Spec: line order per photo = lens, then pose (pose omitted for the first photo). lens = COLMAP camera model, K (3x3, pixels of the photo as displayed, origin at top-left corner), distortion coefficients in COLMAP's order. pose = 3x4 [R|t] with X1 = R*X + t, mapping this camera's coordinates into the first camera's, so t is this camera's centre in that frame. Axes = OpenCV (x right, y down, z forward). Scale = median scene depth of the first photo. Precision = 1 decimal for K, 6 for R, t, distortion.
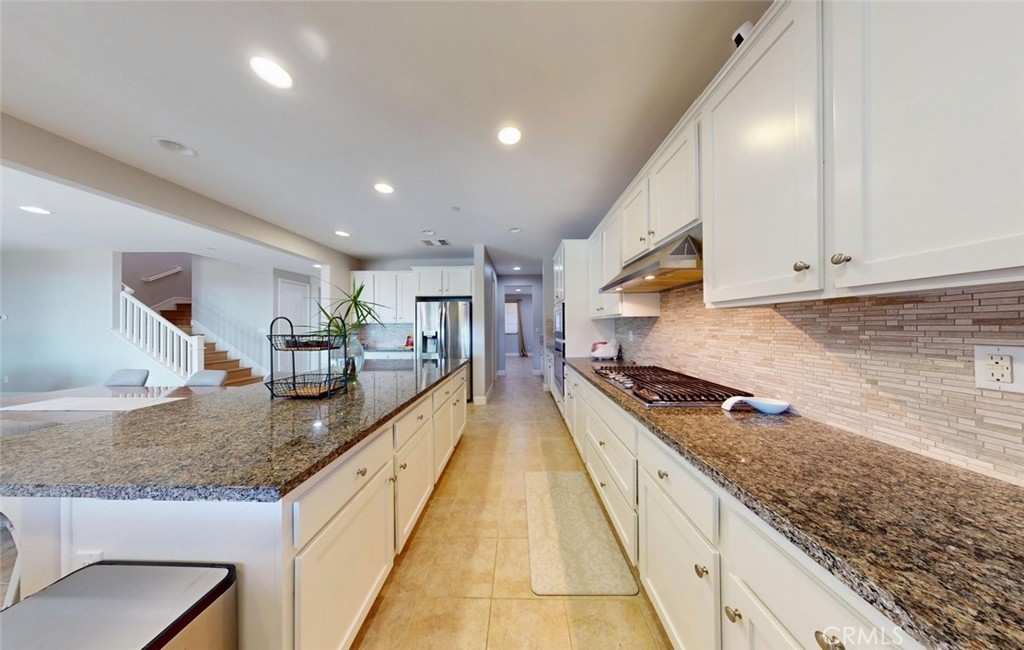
lens RADIAL K [[323.2, 0, 512.0], [0, 323.2, 325.0], [0, 0, 1]] dist [-0.000423, -0.000001]
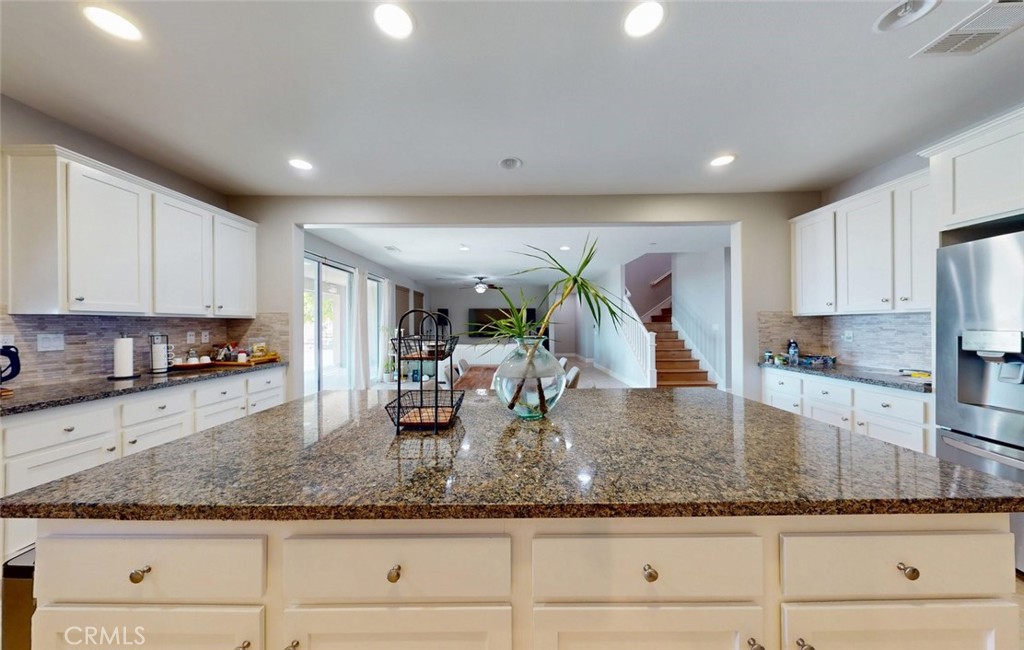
lens RADIAL K [[323.2, 0, 512.0], [0, 323.2, 325.0], [0, 0, 1]] dist [-0.000423, -0.000001]
pose [[0.026771, -0.000763, -0.999641, 0.032109], [0.016108, 0.999870, -0.000332, 0.002250], [0.999512, -0.016093, 0.026780, 0.524930]]
